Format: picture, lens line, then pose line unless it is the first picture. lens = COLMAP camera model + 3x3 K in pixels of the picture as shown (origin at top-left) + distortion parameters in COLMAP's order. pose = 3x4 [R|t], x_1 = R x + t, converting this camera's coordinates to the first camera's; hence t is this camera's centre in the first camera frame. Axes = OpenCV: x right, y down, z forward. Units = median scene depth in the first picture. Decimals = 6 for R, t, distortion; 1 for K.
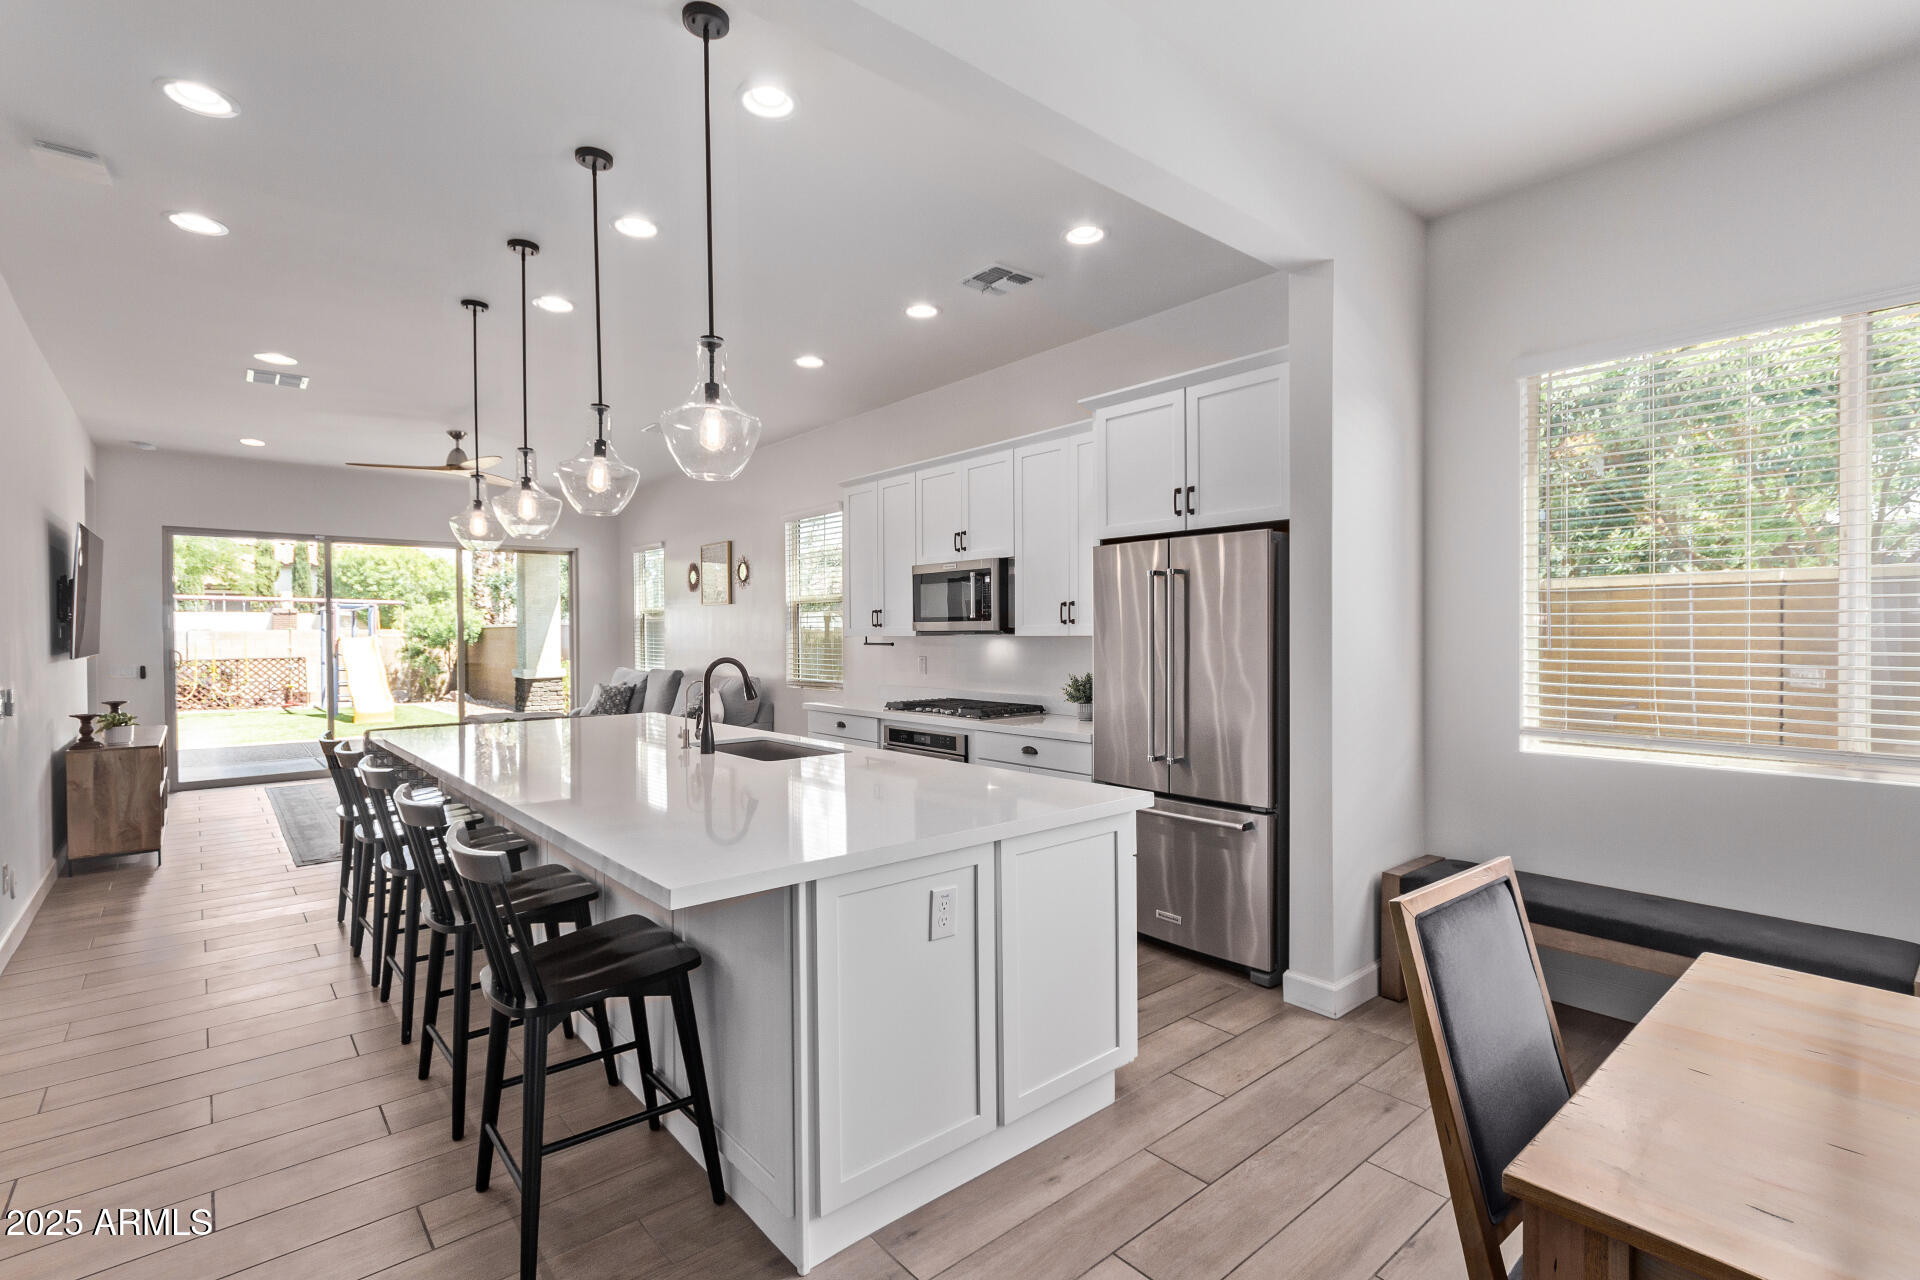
lens RADIAL K [[896.2, 0, 960.1], [0, 896.2, 681.2], [0, 0, 1]] dist [0.007255, -0.000567]
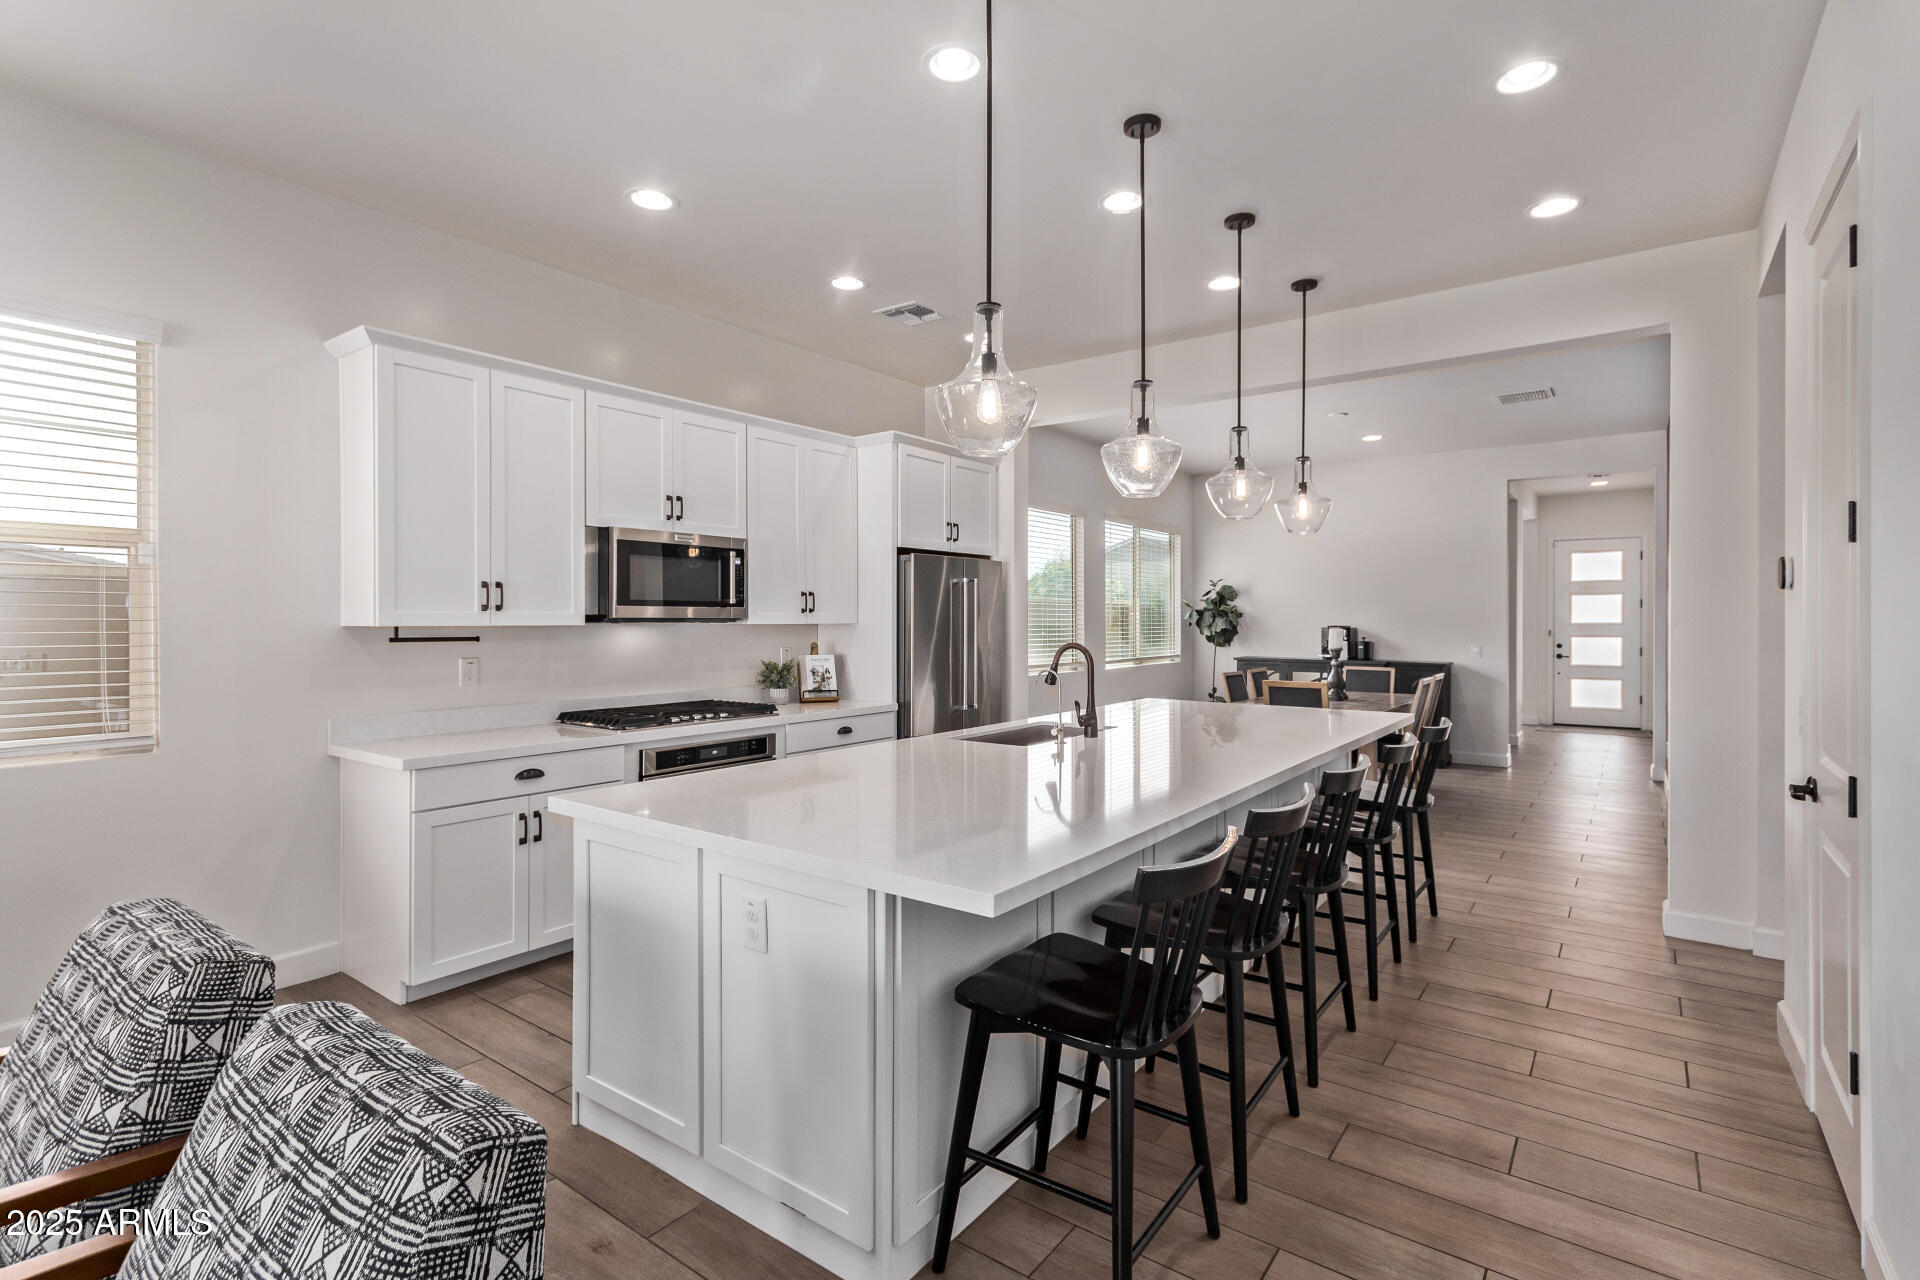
lens RADIAL K [[879.9, 0, 960.0], [0, 879.9, 640.0], [0, 0, 1]] dist [-0.000449, -0.000132]
pose [[-0.236431, -0.011251, 0.971583, -0.832880], [0.050668, 0.998430, 0.023891, -0.042232], [-0.970326, 0.054876, -0.235490, 0.936487]]
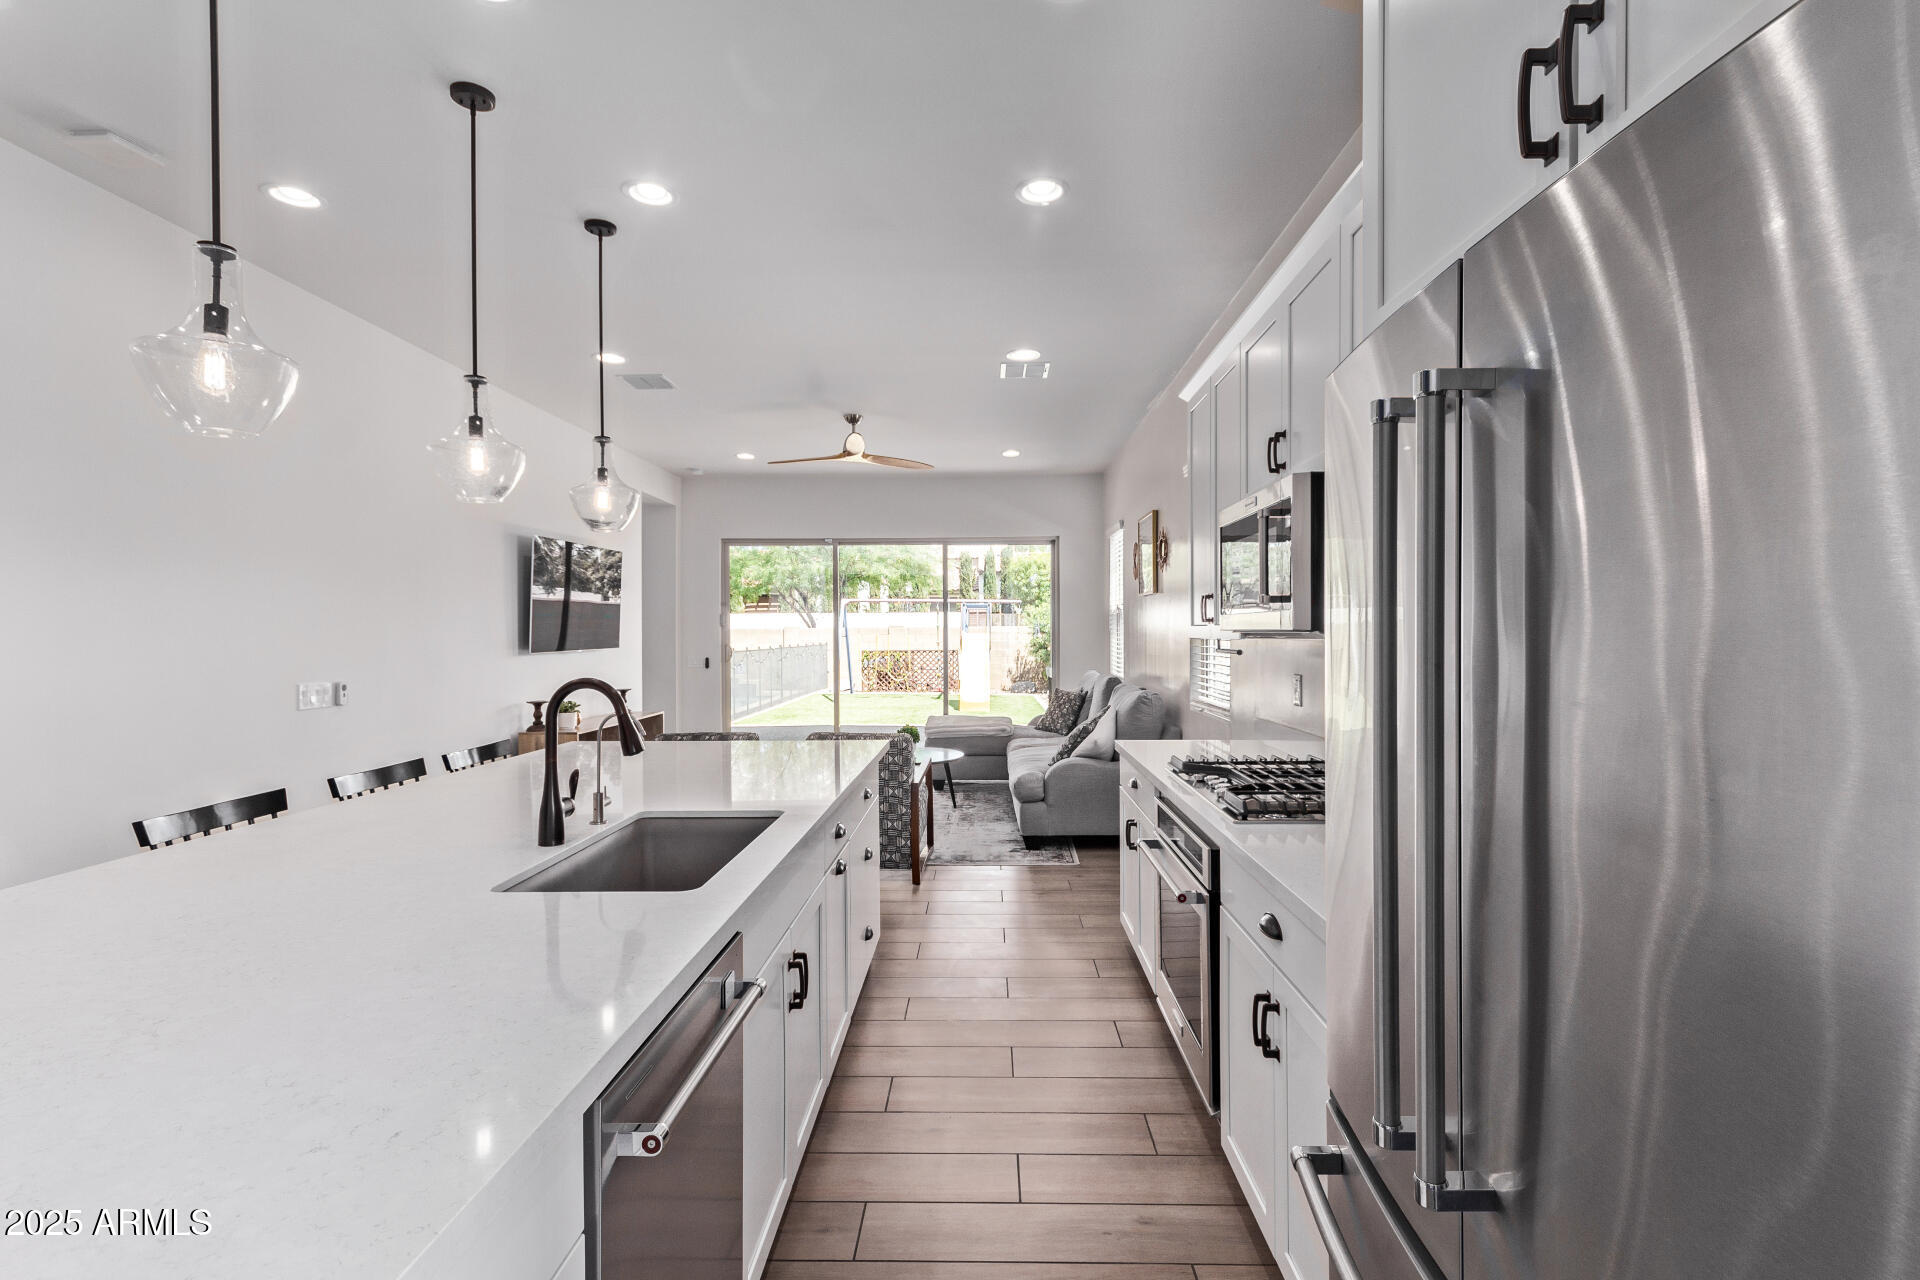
lens RADIAL K [[904.9, 0, 960.0], [0, 904.9, 640.0], [0, 0, 1]] dist [0.038772, 0.000121]
pose [[0.738672, 0.010019, -0.673991, 0.204739], [-0.038132, 0.998909, -0.026943, -0.029530], [0.672986, 0.045602, 0.738248, 0.490392]]
